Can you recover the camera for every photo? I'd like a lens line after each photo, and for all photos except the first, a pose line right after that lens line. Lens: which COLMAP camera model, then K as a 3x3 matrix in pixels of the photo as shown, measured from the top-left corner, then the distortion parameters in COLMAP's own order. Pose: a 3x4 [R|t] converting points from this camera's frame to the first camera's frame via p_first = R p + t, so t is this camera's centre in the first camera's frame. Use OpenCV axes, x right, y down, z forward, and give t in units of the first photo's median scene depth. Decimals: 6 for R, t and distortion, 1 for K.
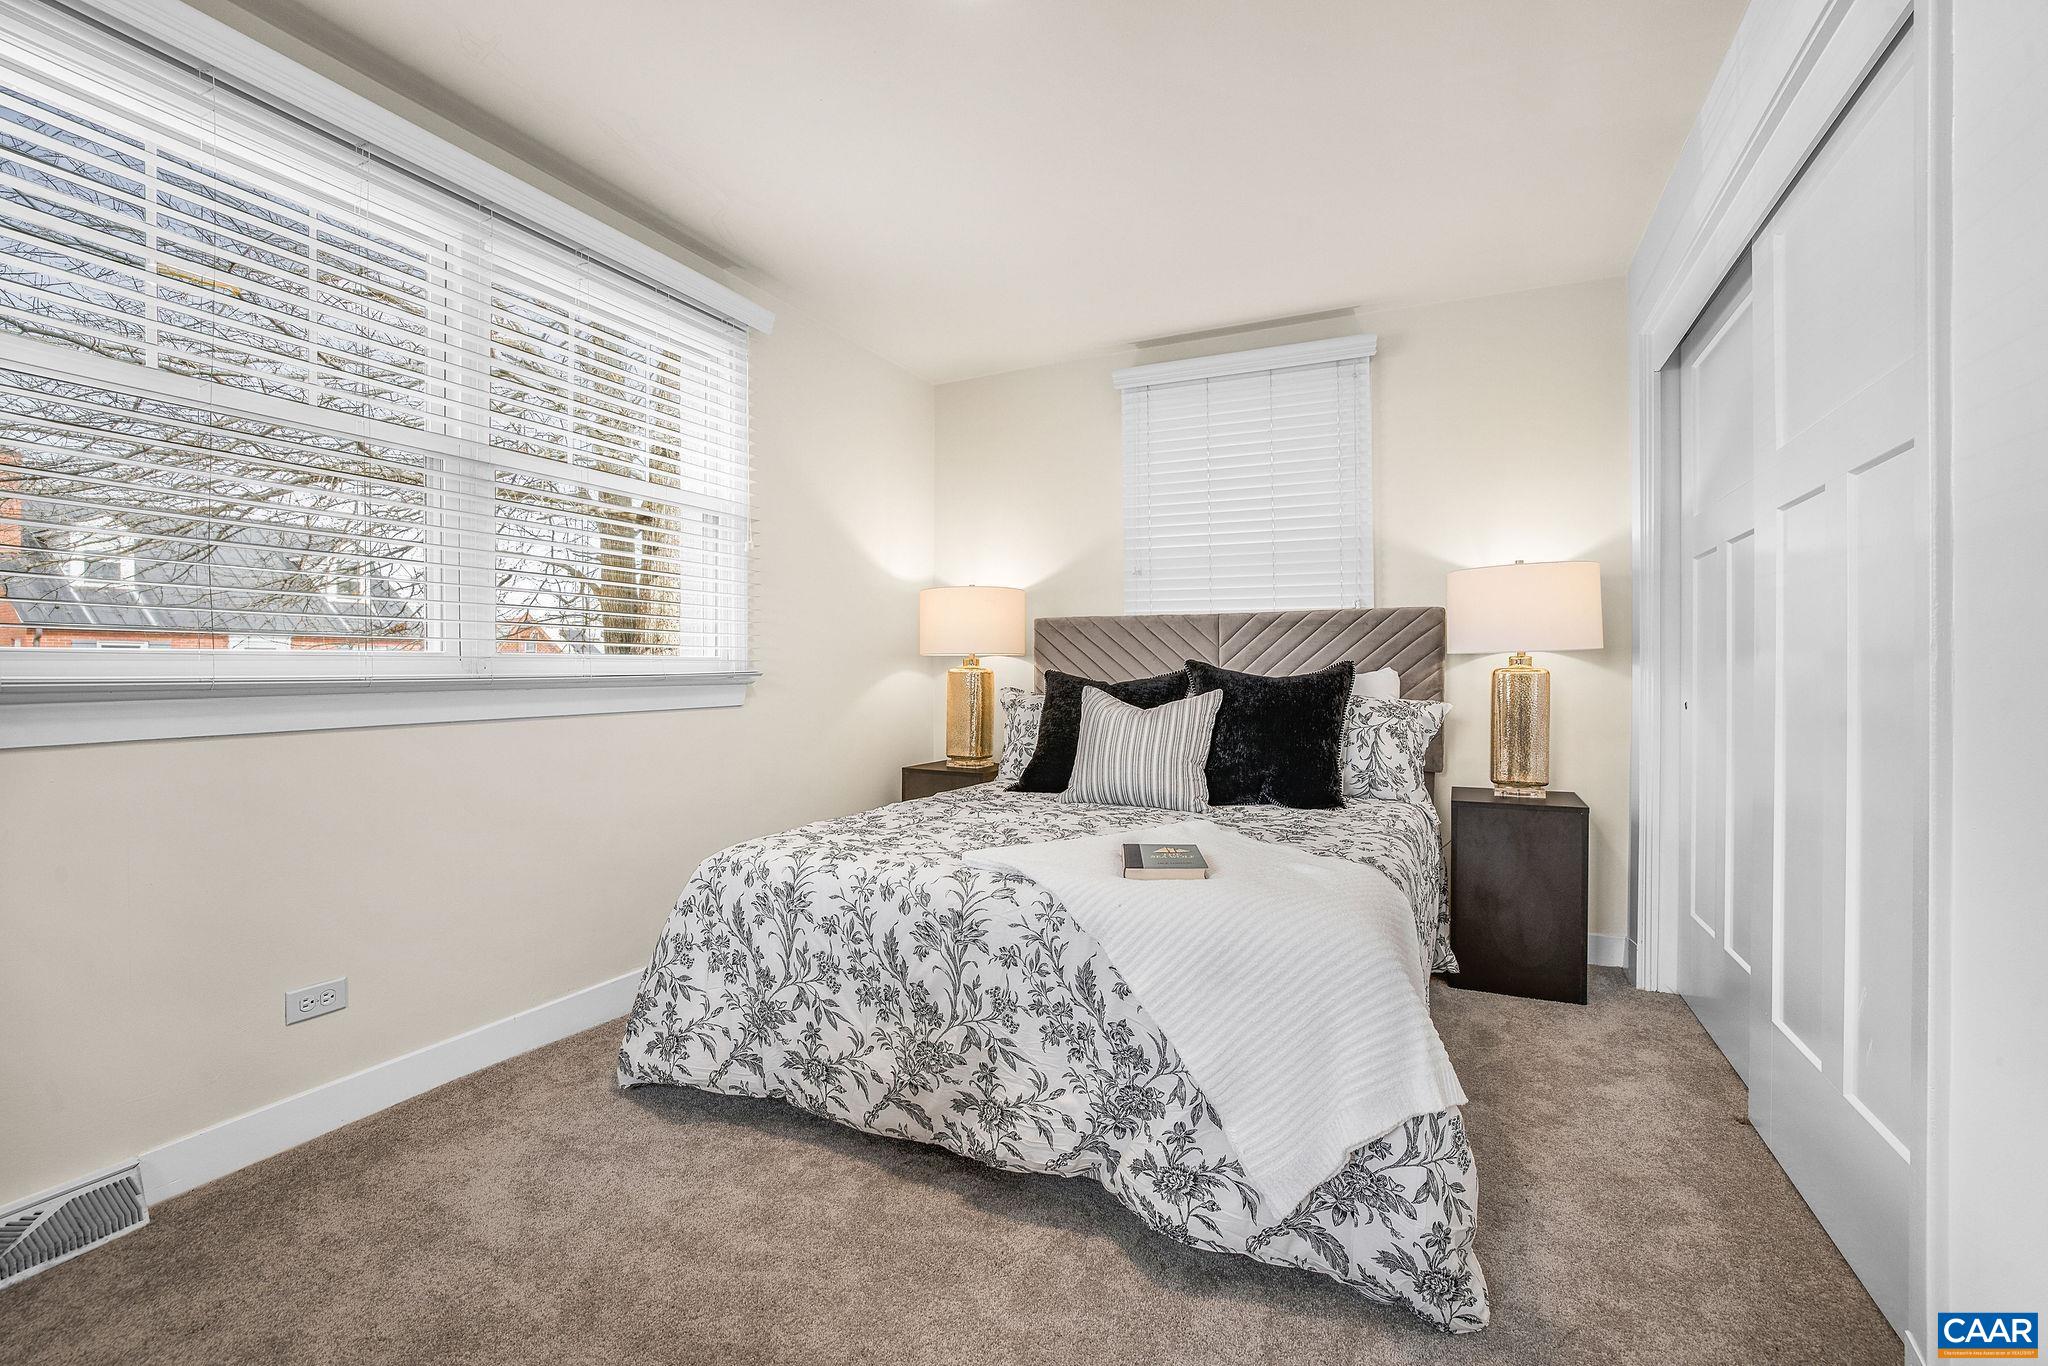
lens RADIAL K [[869.6, 0, 1014.6], [0, 869.6, 678.0], [0, 0, 1]] dist [-0.043397, 0.013004]
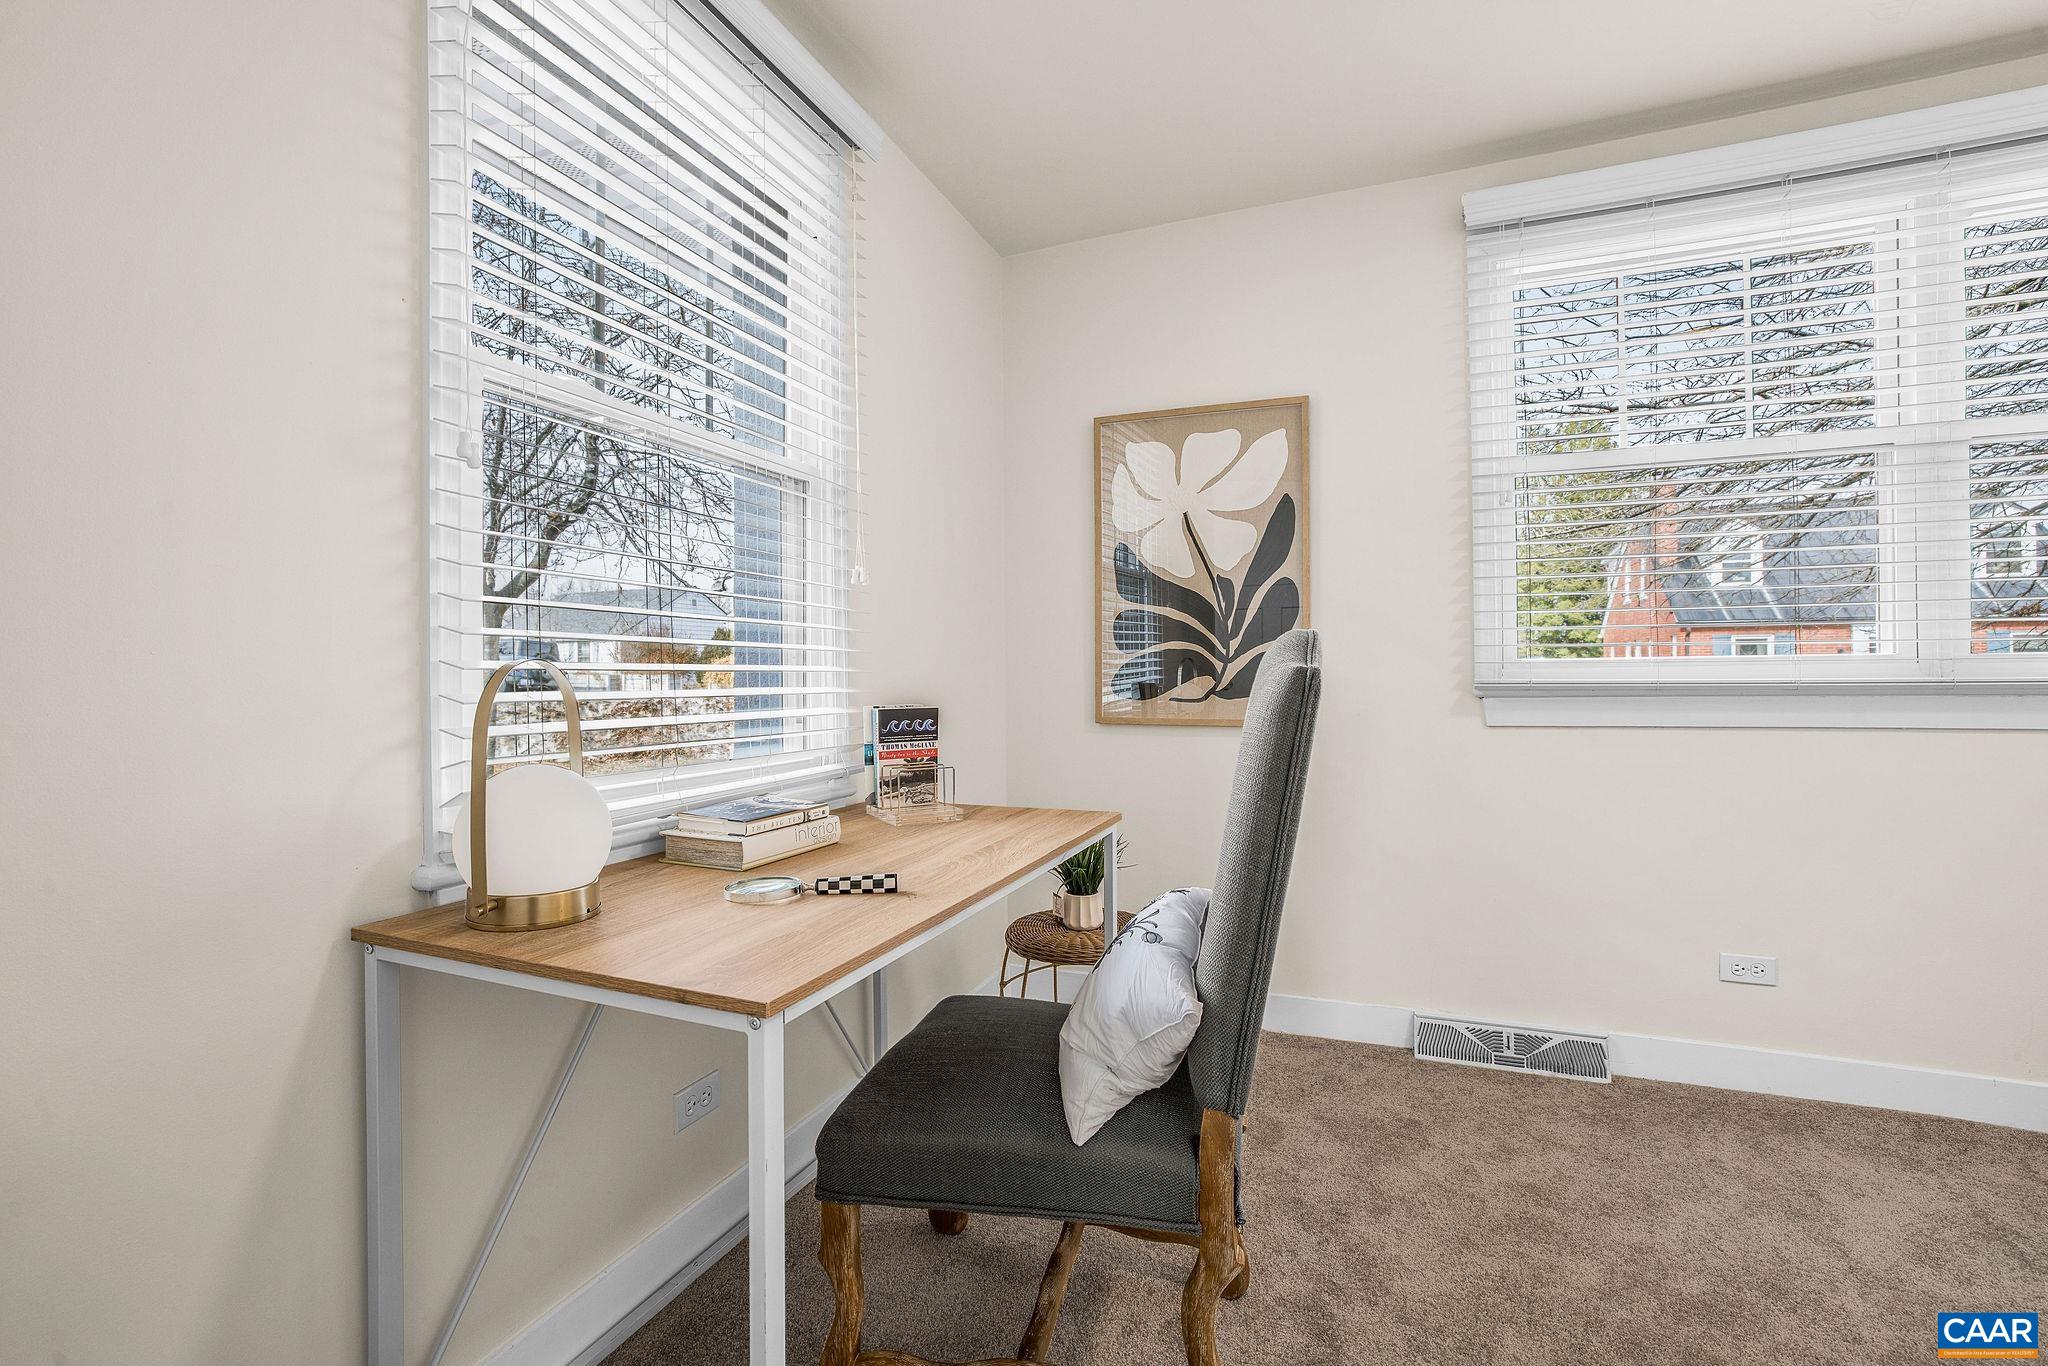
lens RADIAL K [[911.8, 0, 1013.4], [0, 911.8, 673.4], [0, 0, 1]] dist [-0.039249, 0.015967]
pose [[0.060135, 0.006284, -0.998170, 0.314218], [-0.001631, 0.999979, 0.006197, -0.016941], [0.998189, 0.001255, 0.060144, -0.044302]]
